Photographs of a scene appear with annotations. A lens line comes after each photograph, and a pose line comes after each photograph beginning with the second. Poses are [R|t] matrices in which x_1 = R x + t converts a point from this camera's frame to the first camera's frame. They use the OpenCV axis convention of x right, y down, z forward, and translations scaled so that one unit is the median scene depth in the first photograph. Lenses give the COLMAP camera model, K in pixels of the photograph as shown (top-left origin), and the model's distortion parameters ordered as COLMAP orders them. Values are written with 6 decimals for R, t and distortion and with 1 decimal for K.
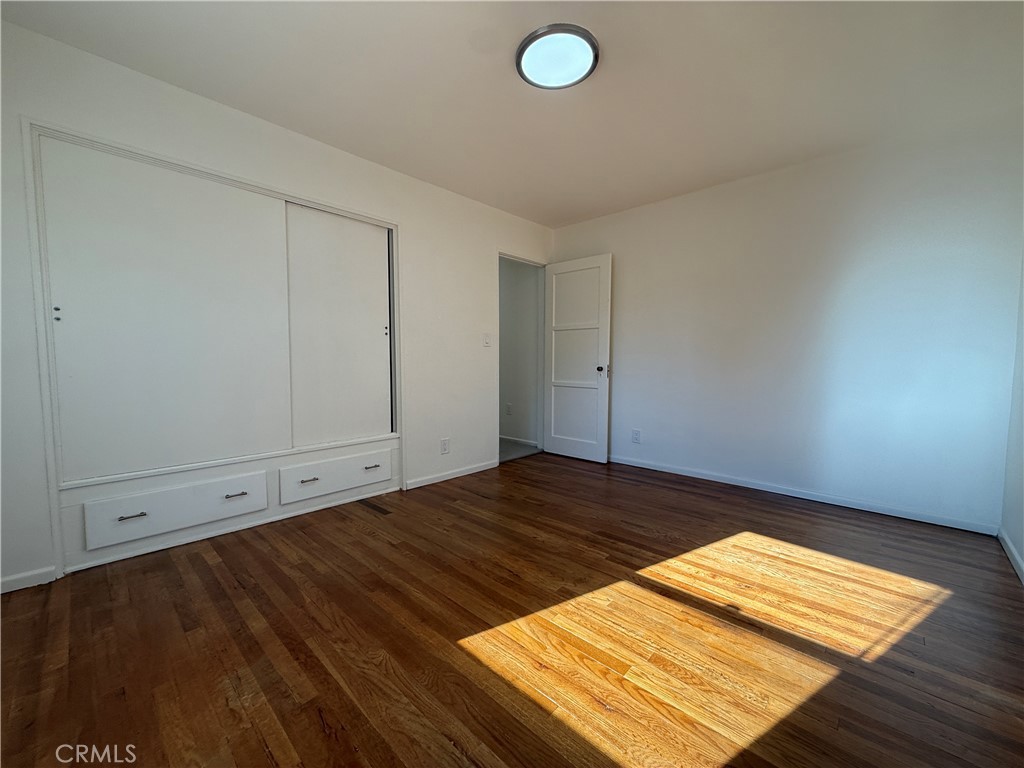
lens RADIAL K [[409.3, 0, 512.0], [0, 409.3, 384.0], [0, 0, 1]] dist [-0.001398, 0.000087]
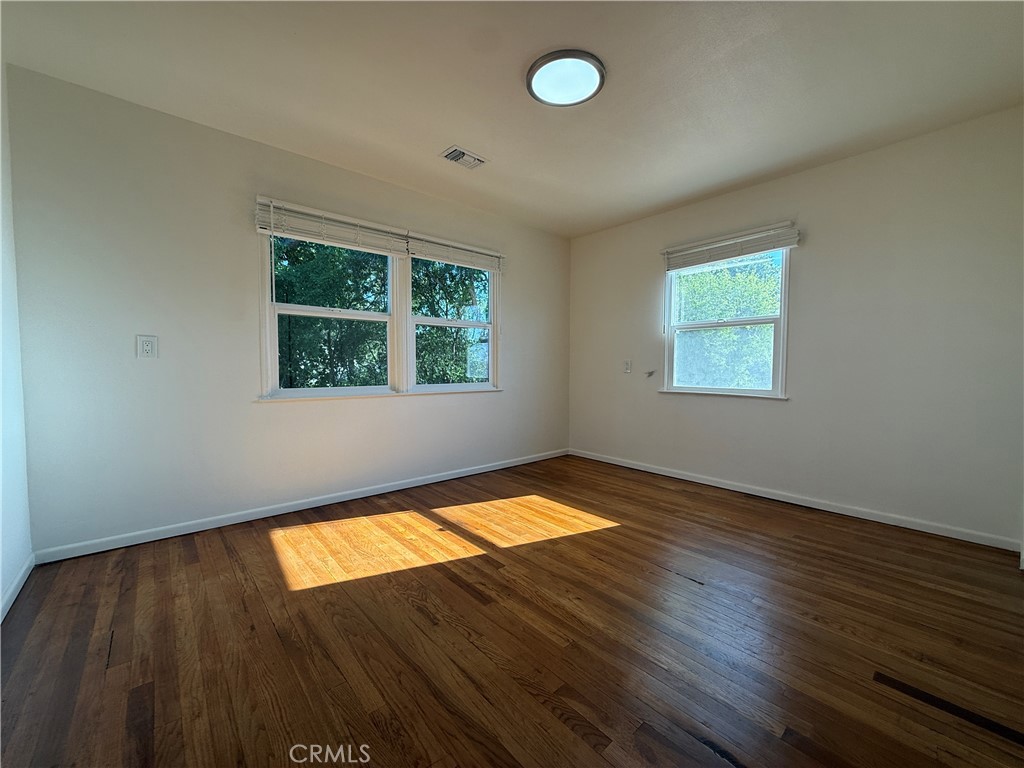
lens RADIAL K [[409.3, 0, 512.0], [0, 409.3, 384.0], [0, 0, 1]] dist [-0.001398, 0.000087]
pose [[-0.995377, -0.010601, 0.095460, 0.136665], [-0.000232, 0.994152, 0.107986, -0.126950], [-0.096047, 0.107465, -0.989559, 2.138671]]
